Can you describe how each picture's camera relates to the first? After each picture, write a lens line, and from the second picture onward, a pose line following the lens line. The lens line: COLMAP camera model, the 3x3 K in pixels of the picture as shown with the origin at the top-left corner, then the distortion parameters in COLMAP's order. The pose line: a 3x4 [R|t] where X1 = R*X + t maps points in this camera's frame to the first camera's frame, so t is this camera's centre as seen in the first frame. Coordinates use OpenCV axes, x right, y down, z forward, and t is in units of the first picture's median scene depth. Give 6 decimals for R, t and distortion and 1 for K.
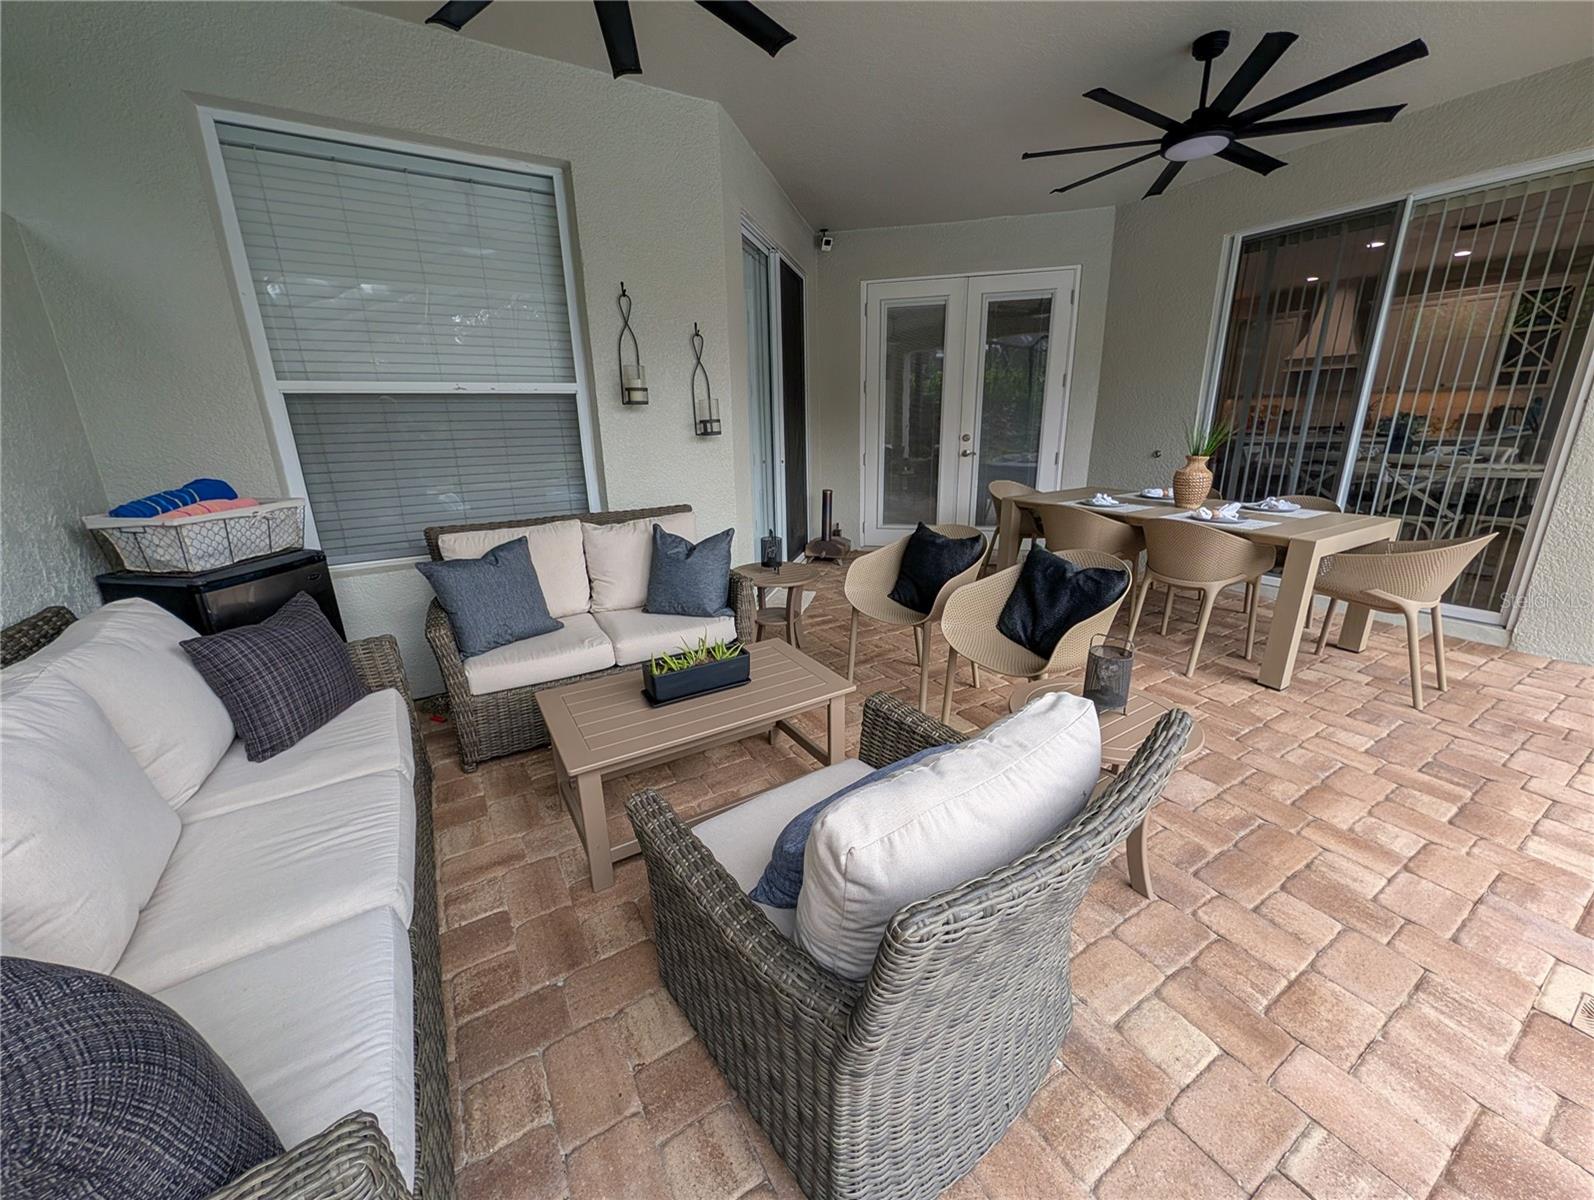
lens RADIAL K [[627.6, 0, 797.0], [0, 627.6, 600.0], [0, 0, 1]] dist [0.001313, -0.000480]
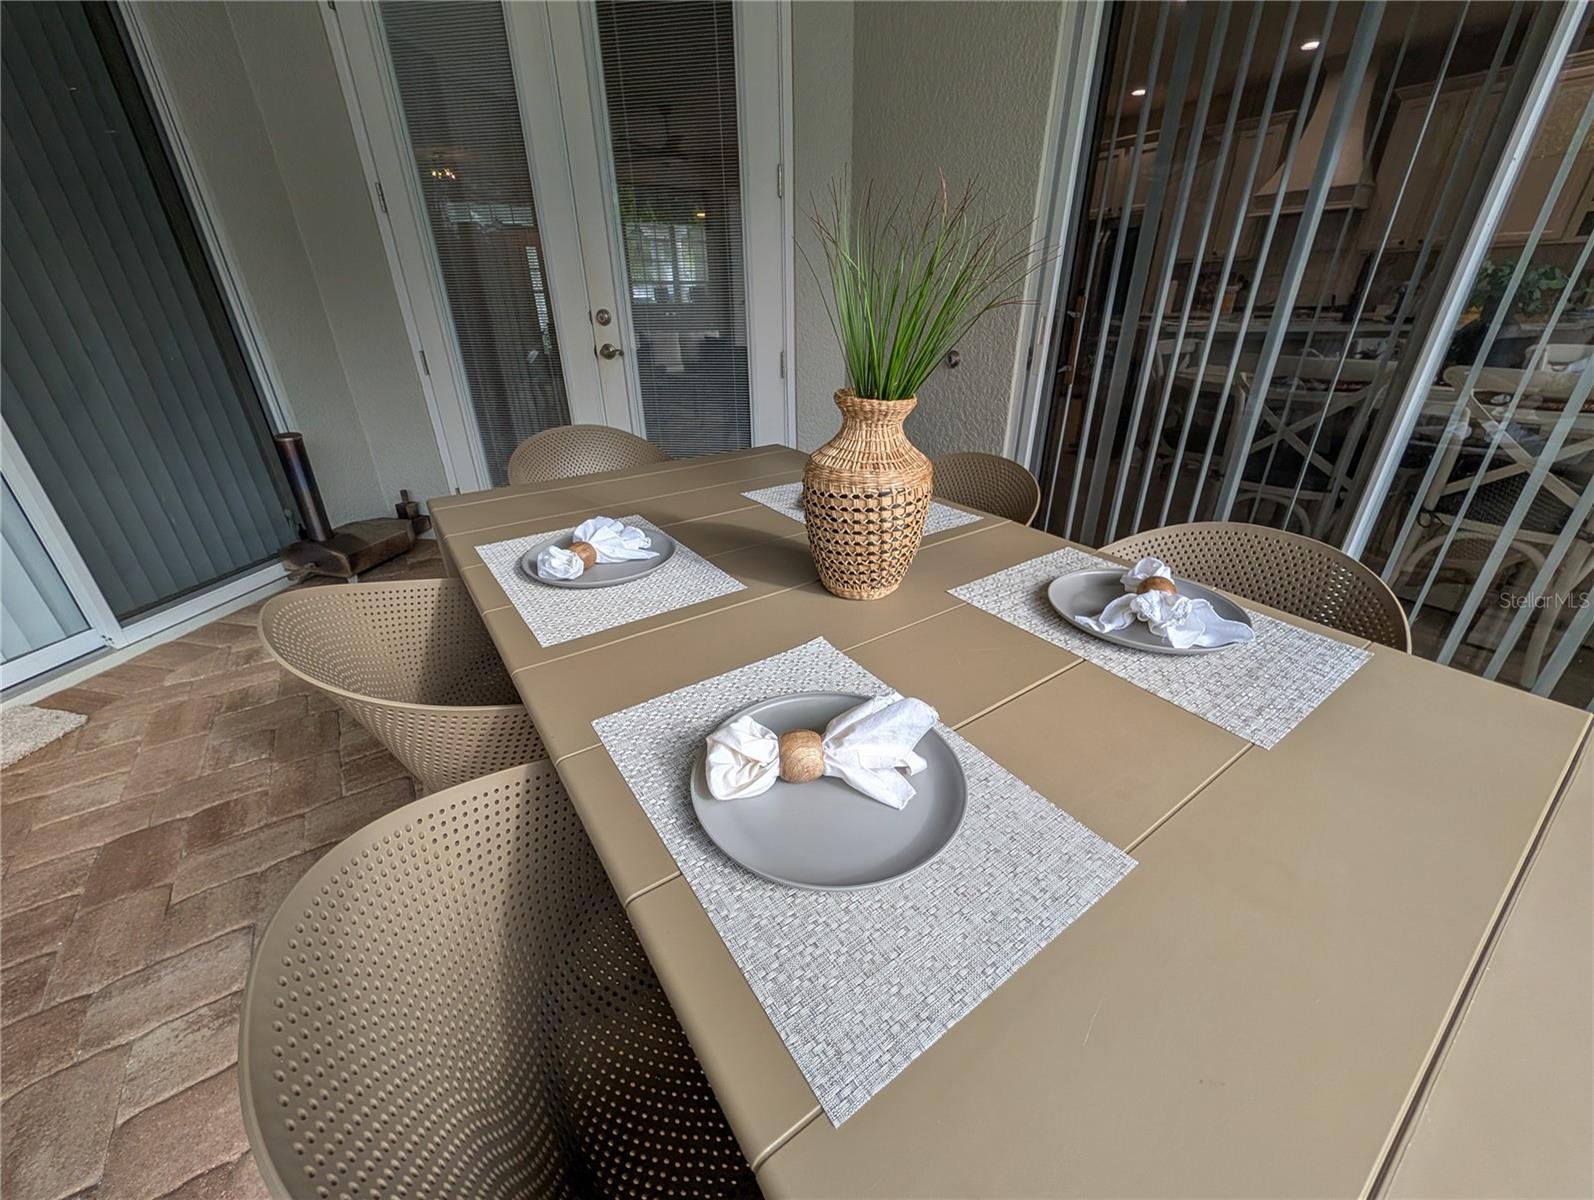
lens RADIAL K [[627.6, 0, 797.0], [0, 627.6, 600.0], [0, 0, 1]] dist [0.001313, -0.000480]
pose [[0.933047, -0.139401, 0.331649, 0.238337], [0.079376, 0.978927, 0.188154, -0.138470], [-0.350889, -0.149232, 0.924450, 0.521024]]
